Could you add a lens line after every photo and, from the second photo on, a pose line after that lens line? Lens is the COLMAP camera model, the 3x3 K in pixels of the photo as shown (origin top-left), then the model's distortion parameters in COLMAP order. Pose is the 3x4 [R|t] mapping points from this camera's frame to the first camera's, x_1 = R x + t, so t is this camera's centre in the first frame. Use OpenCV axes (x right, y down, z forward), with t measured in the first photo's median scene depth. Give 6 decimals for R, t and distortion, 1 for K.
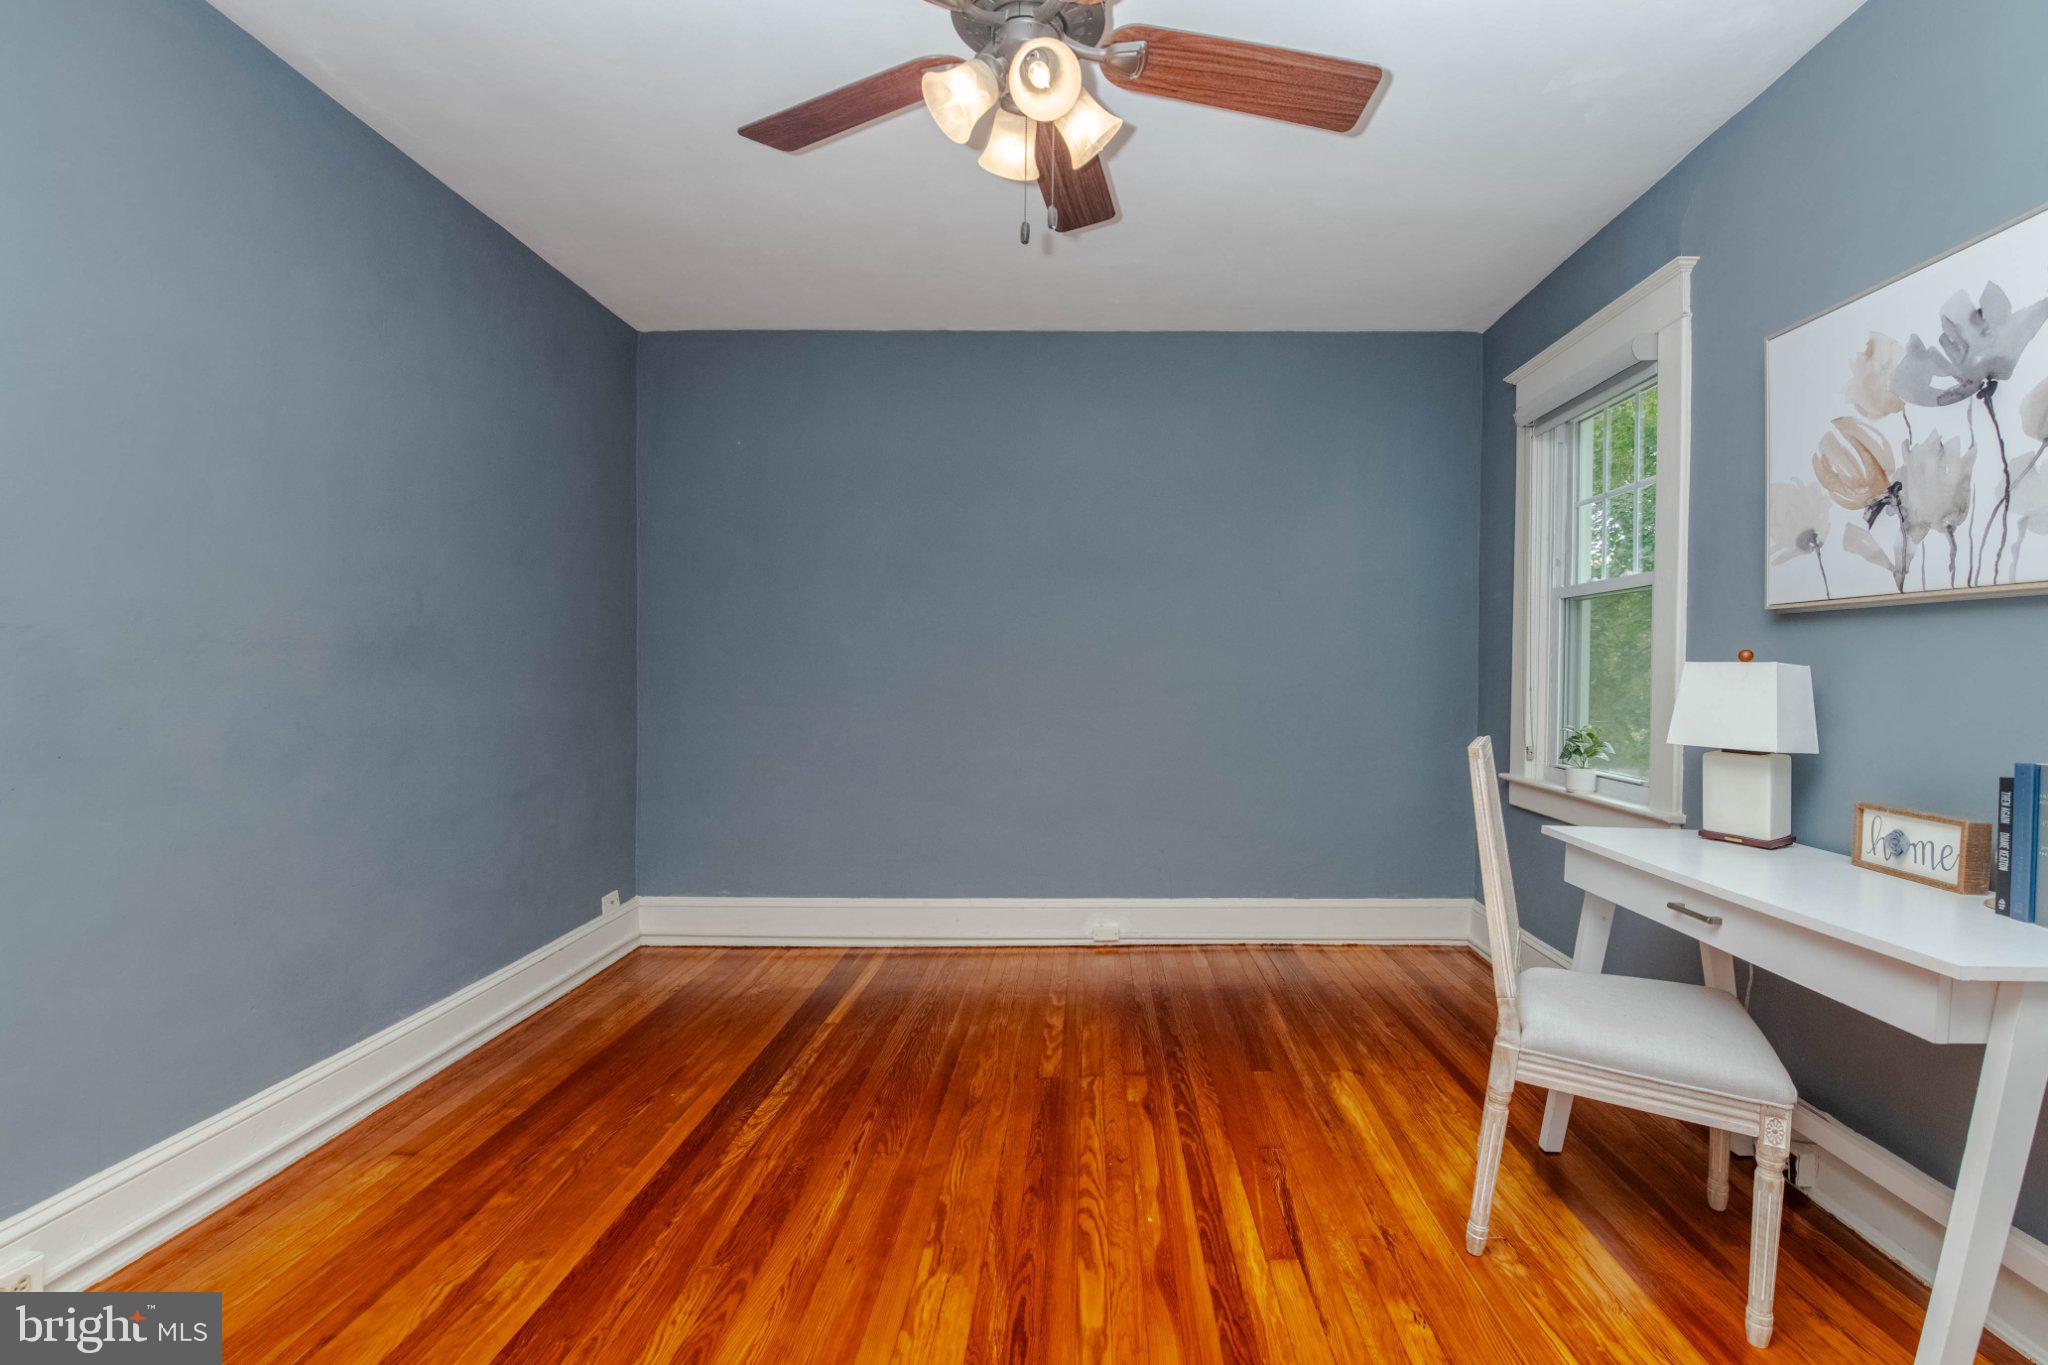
lens RADIAL K [[881.6, 0, 1081.8], [0, 881.6, 668.2], [0, 0, 1]] dist [-0.018660, -0.000625]
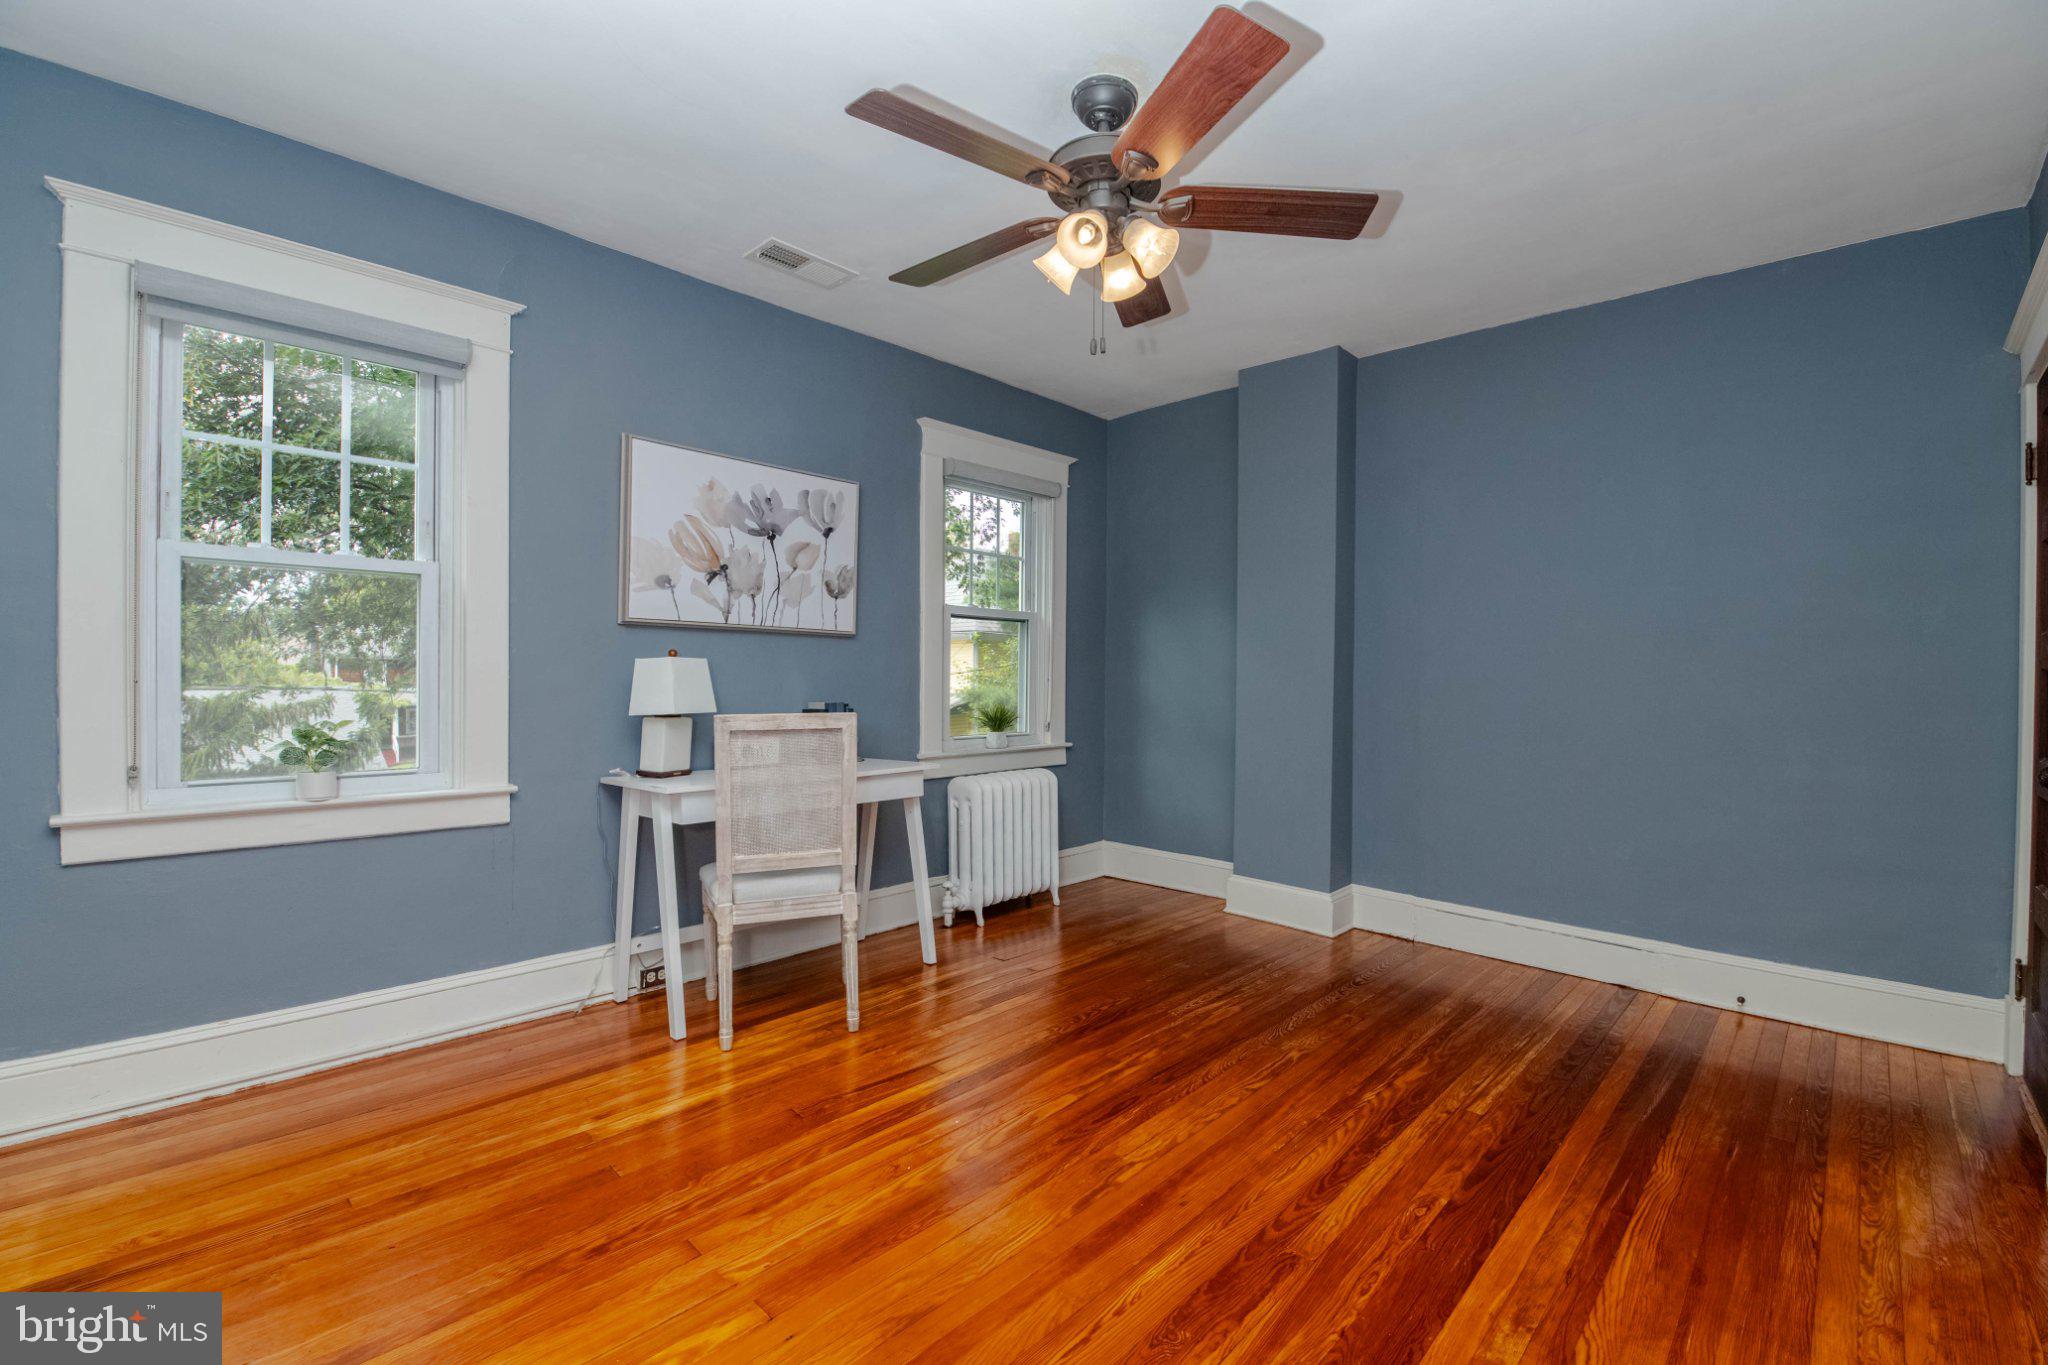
lens RADIAL K [[881.6, 0, 1027.7], [0, 881.6, 682.8], [0, 0, 1]] dist [-0.018660, -0.000625]
pose [[-0.720721, -0.020782, 0.692913, -0.876404], [-0.017418, 0.999778, 0.011868, 0.009479], [-0.693006, -0.003516, -0.720923, 1.933556]]
